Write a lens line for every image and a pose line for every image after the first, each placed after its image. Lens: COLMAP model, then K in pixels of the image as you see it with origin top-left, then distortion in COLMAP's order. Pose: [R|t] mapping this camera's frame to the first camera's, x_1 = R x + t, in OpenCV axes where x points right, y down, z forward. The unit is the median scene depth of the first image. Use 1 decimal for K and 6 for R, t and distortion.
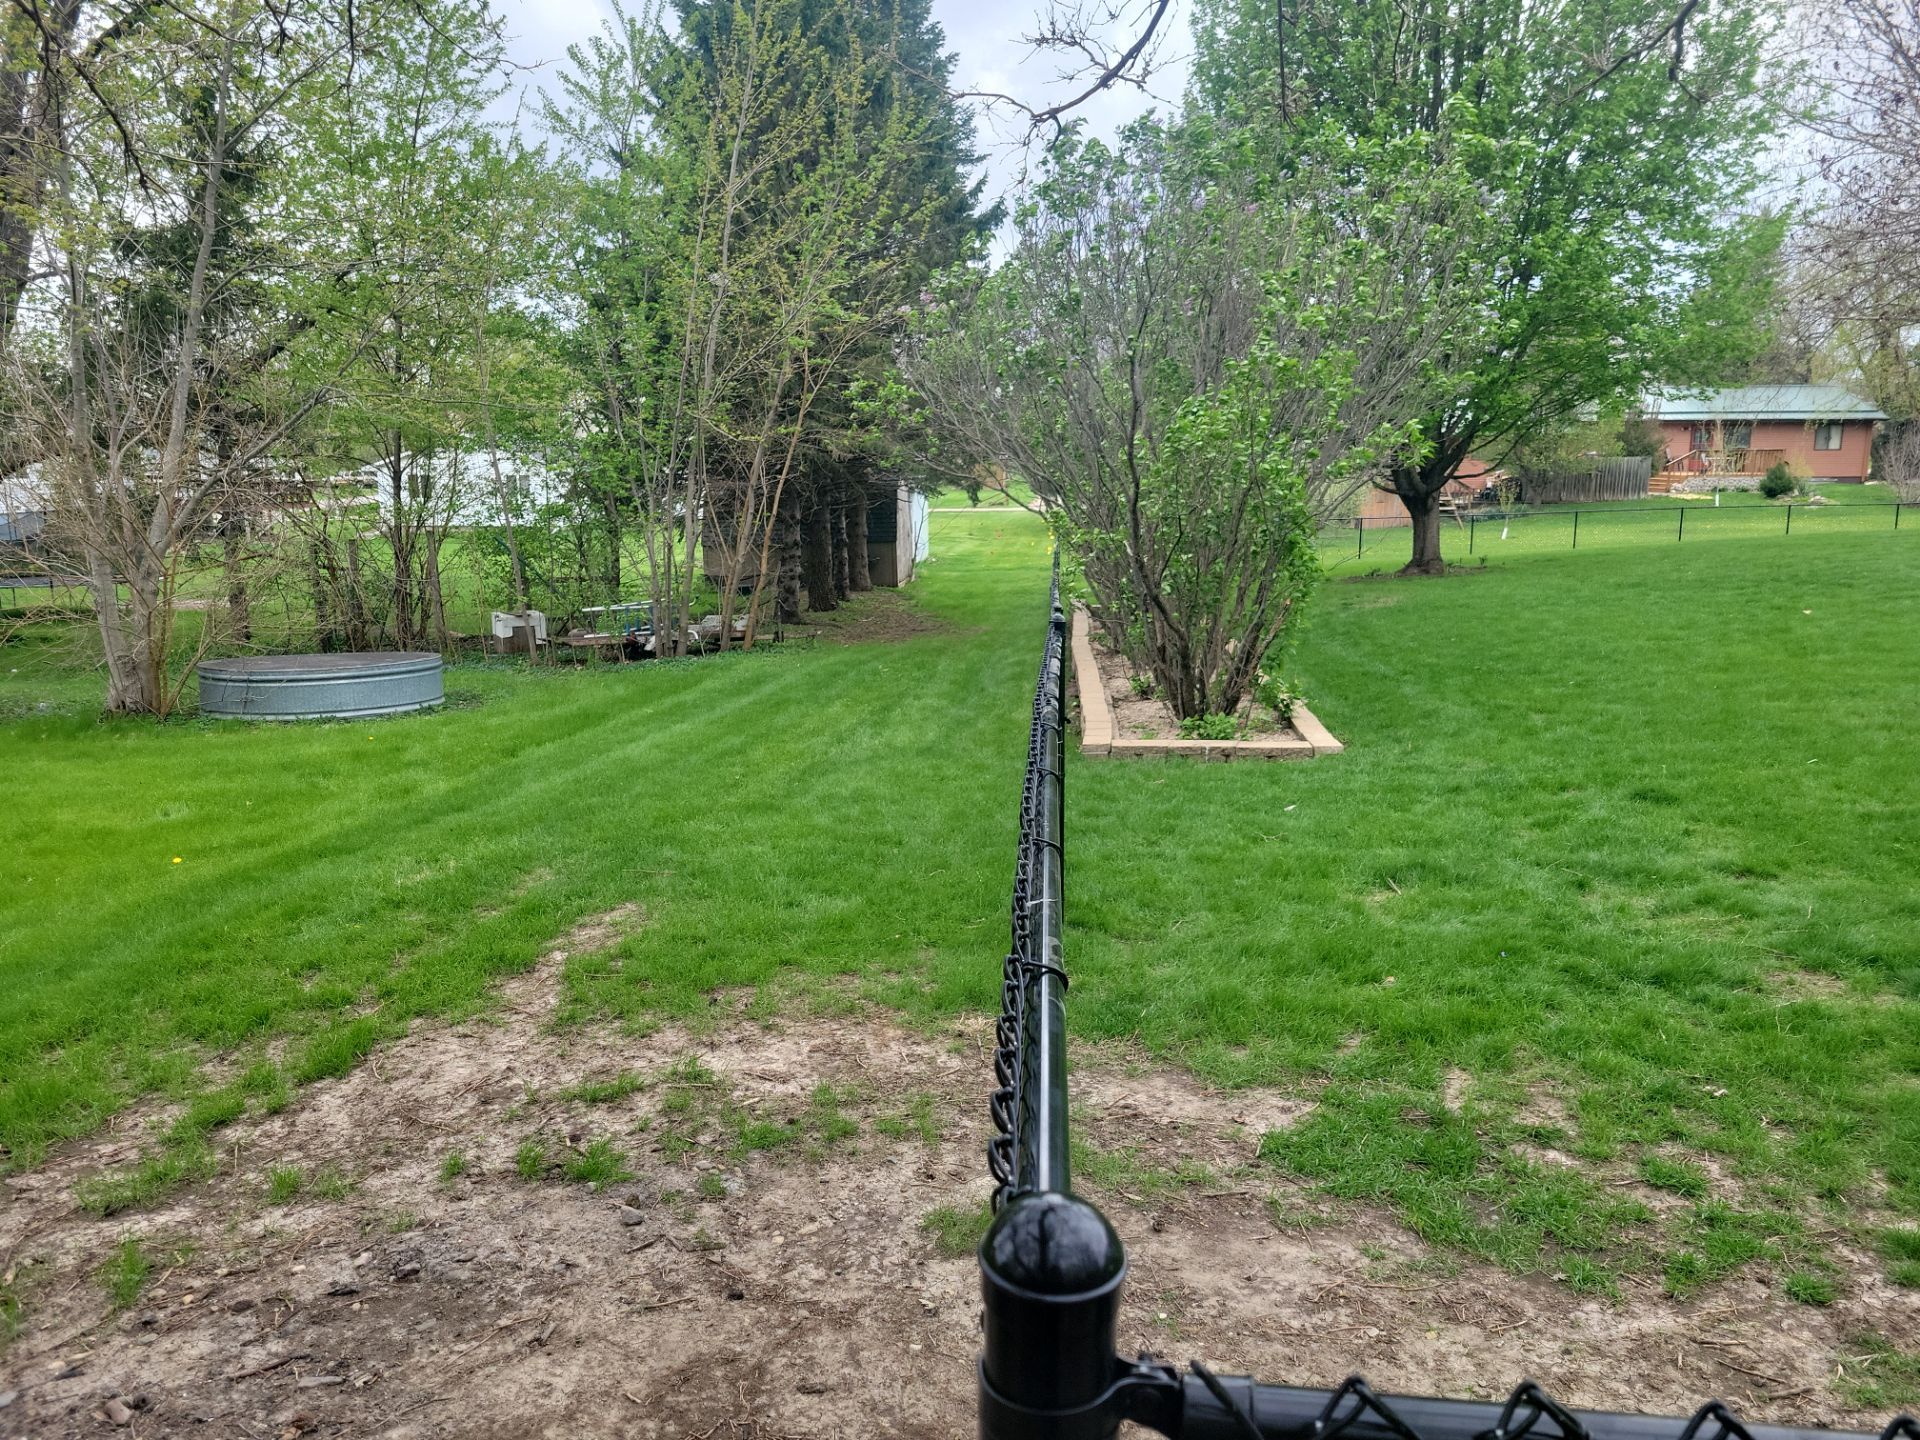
lens RADIAL K [[1453.3, 0, 961.1], [0, 1453.3, 713.3], [0, 0, 1]] dist [0.052908, -0.038030]
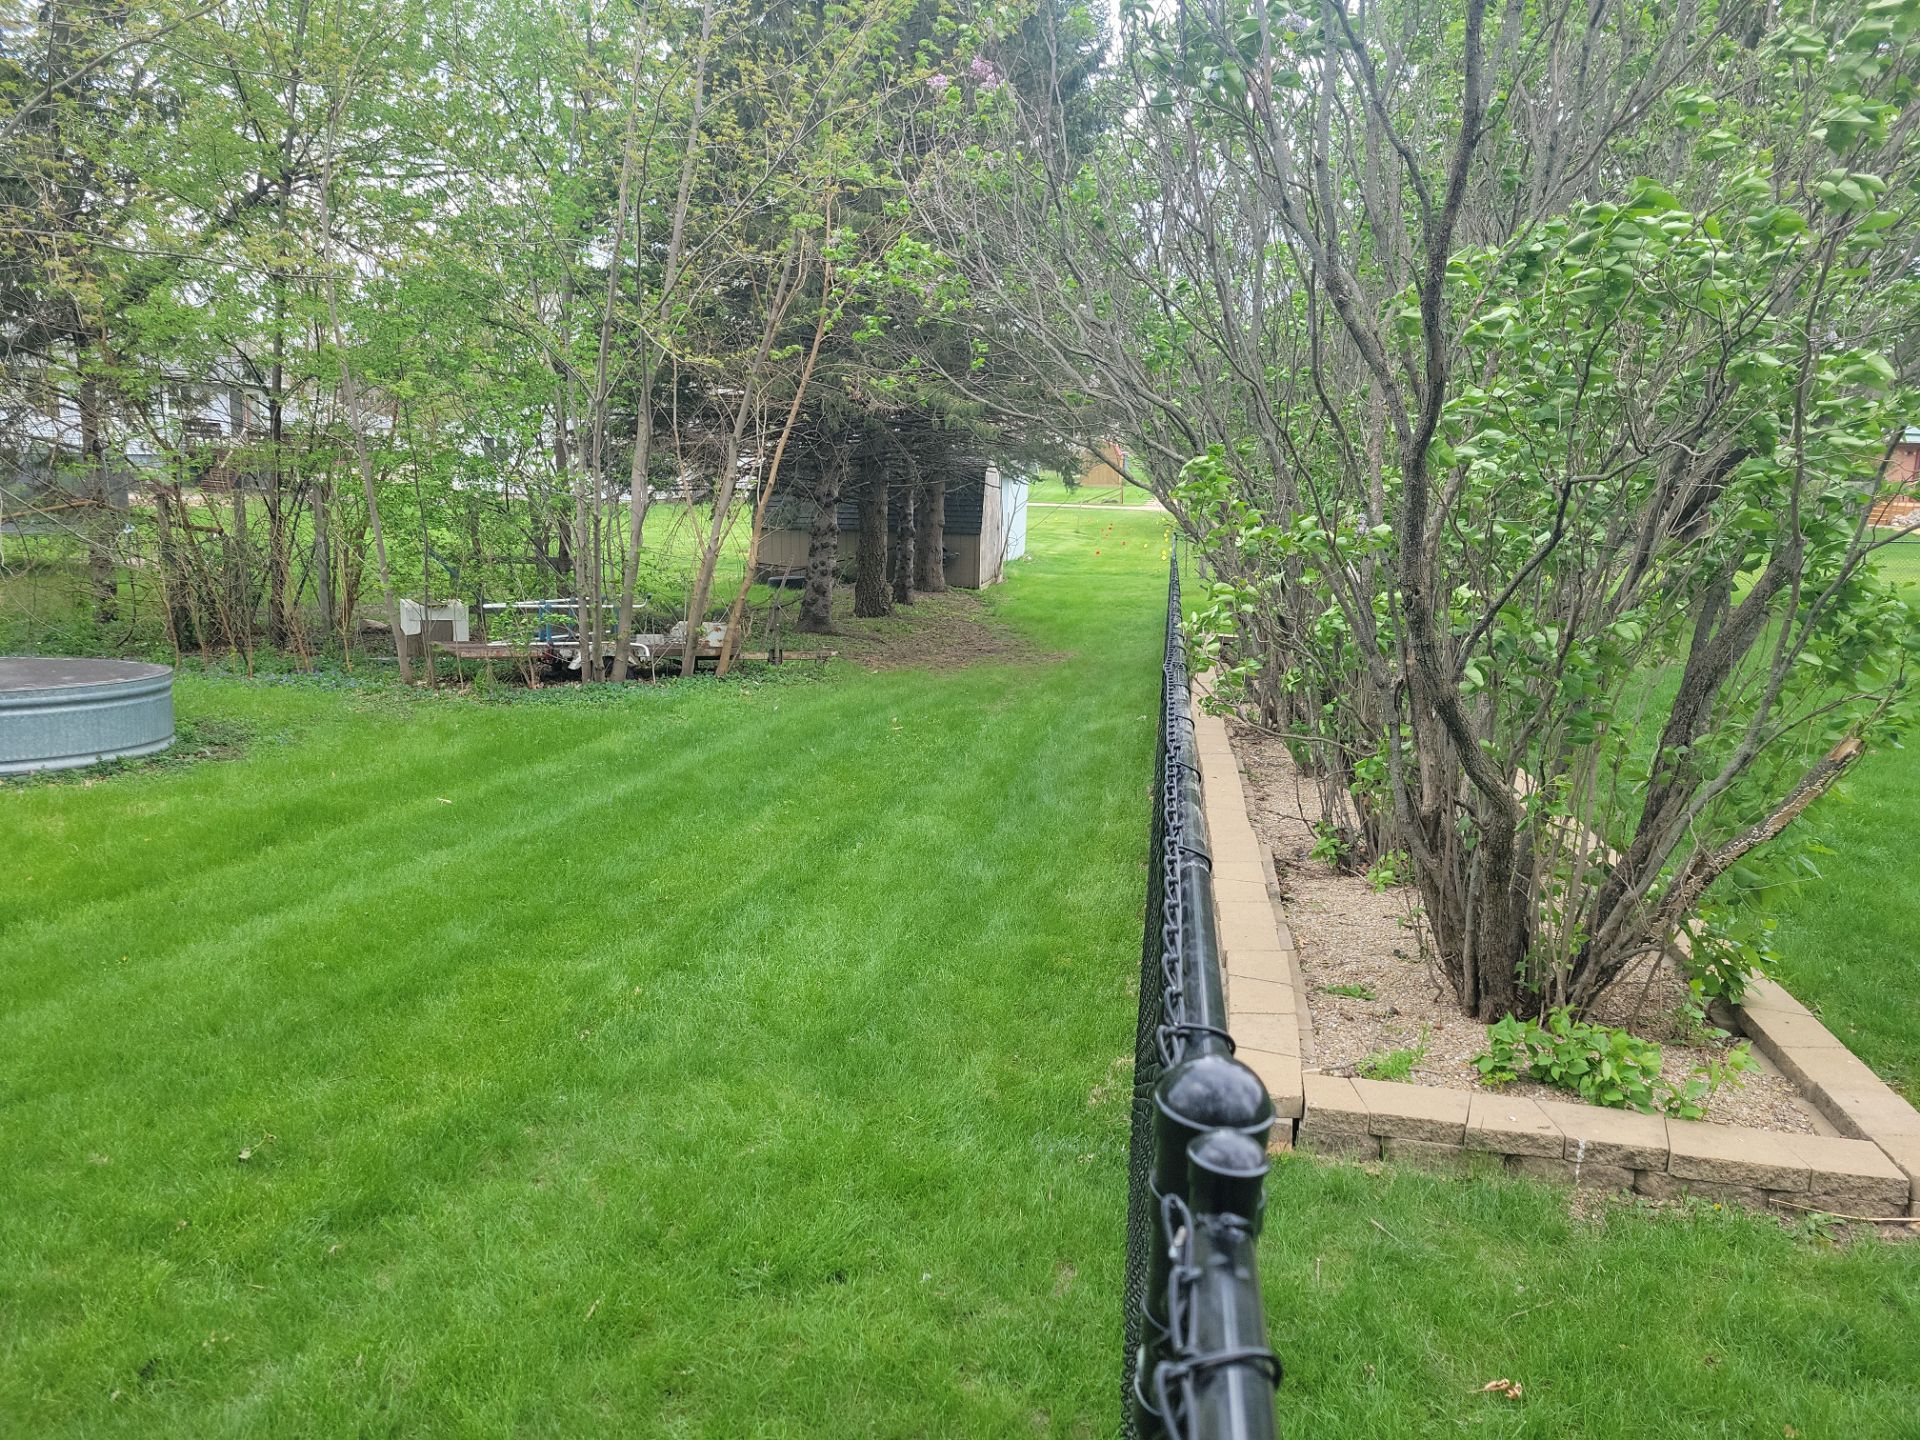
lens RADIAL K [[1453.3, 0, 960.4], [0, 1453.3, 726.7], [0, 0, 1]] dist [0.052908, -0.038030]
pose [[0.995505, 0.062551, -0.071118, 0.018225], [-0.061678, 0.997992, 0.014406, -0.035310], [0.071876, -0.009955, 0.997364, 0.305121]]
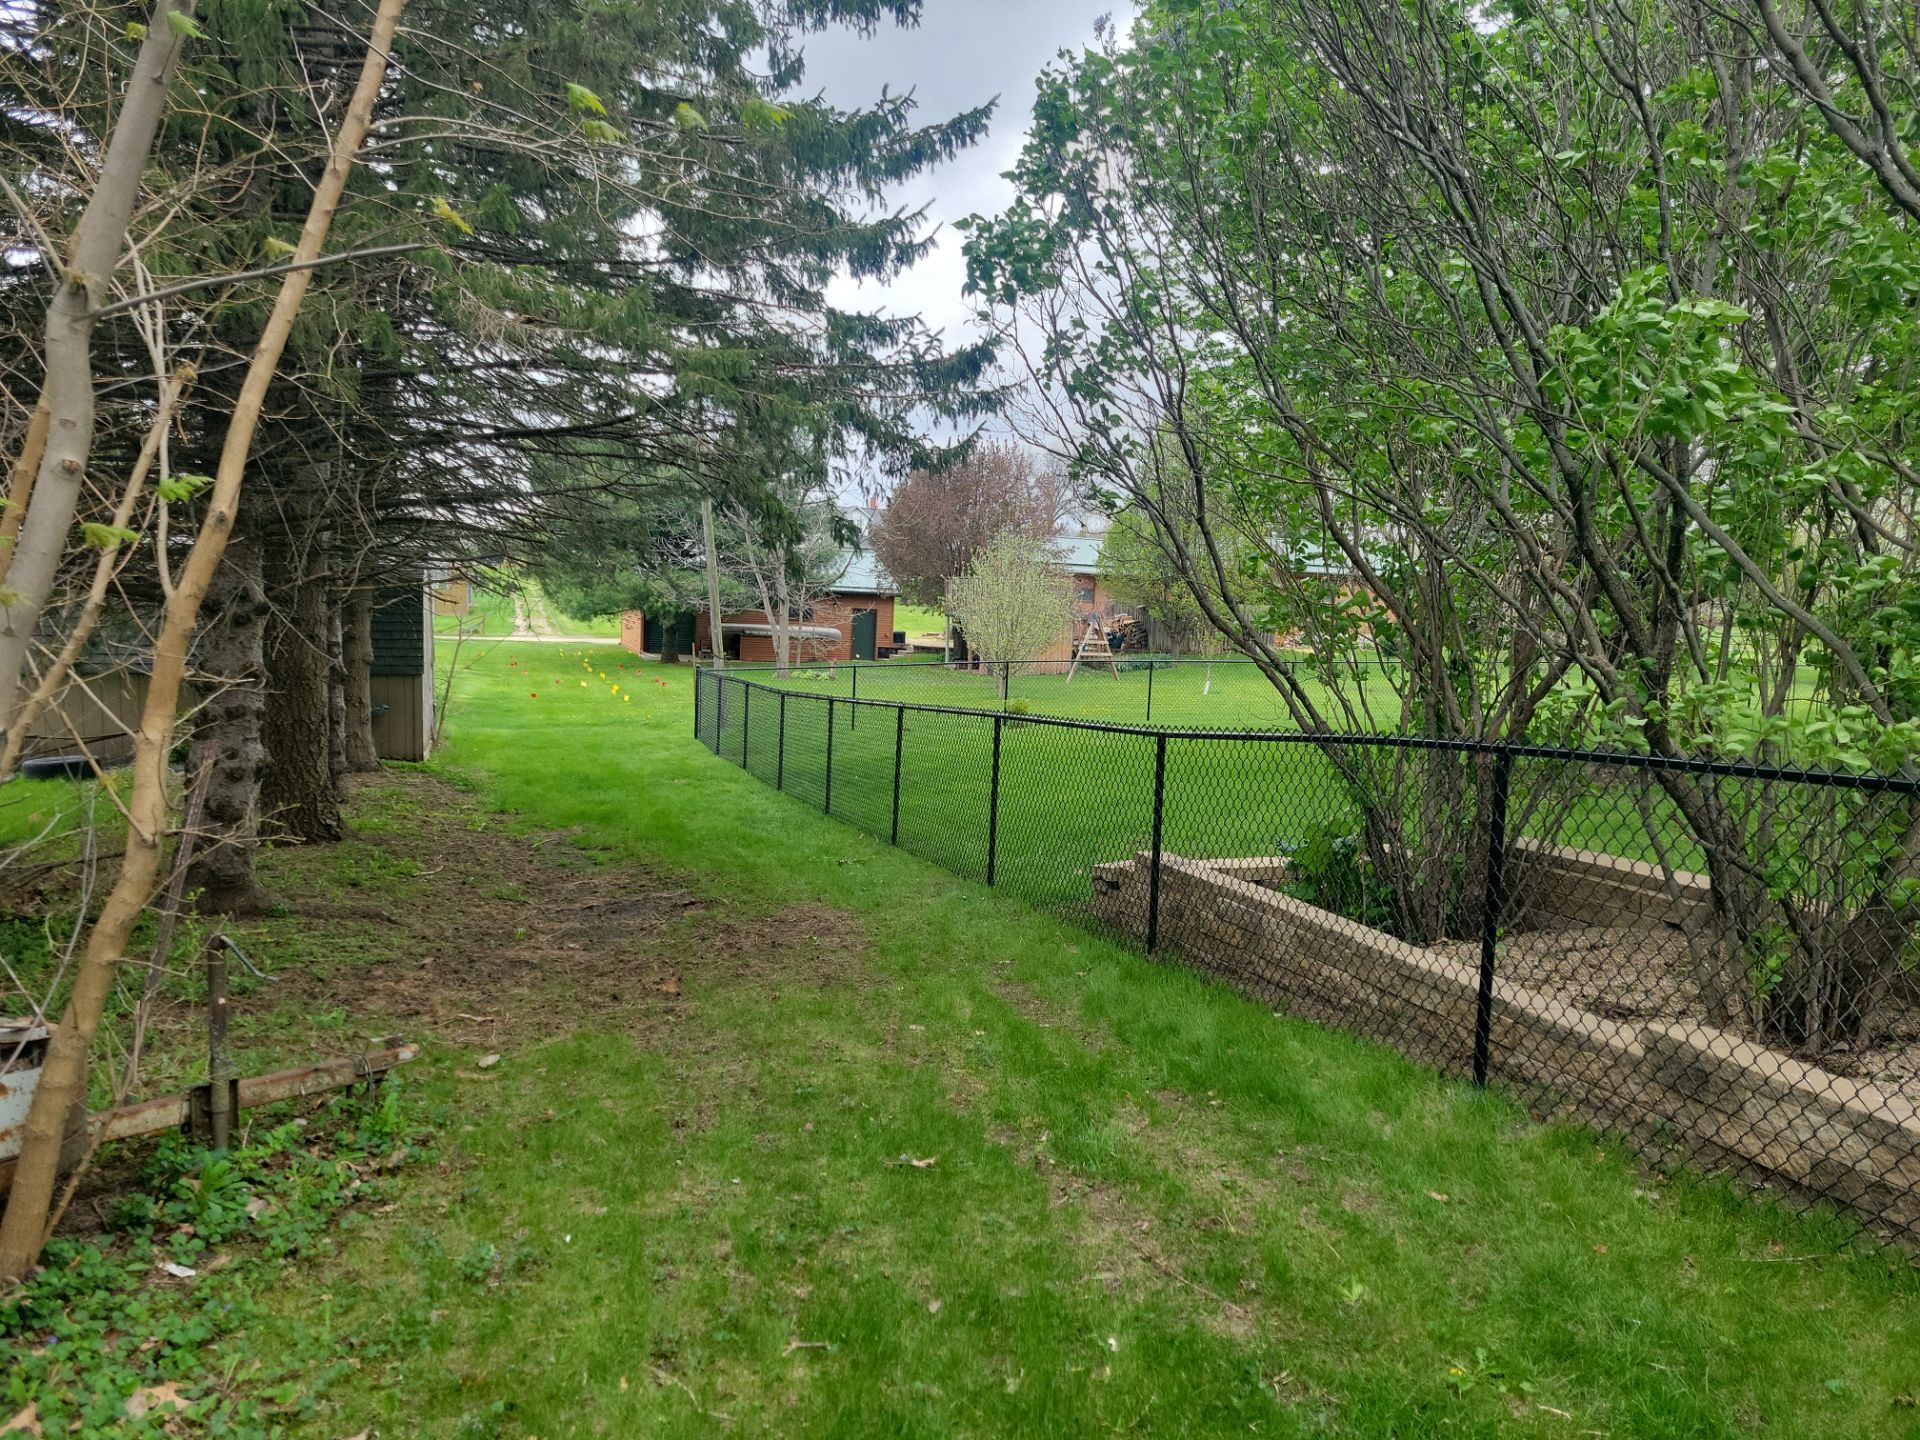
lens RADIAL K [[1453.3, 0, 961.3], [0, 1453.3, 726.5], [0, 0, 1]] dist [0.052908, -0.038030]
pose [[0.927849, 0.008806, 0.372852, -0.108789], [0.023734, 0.996301, -0.082594, -0.090907], [-0.372200, 0.085484, 0.924208, 0.783795]]
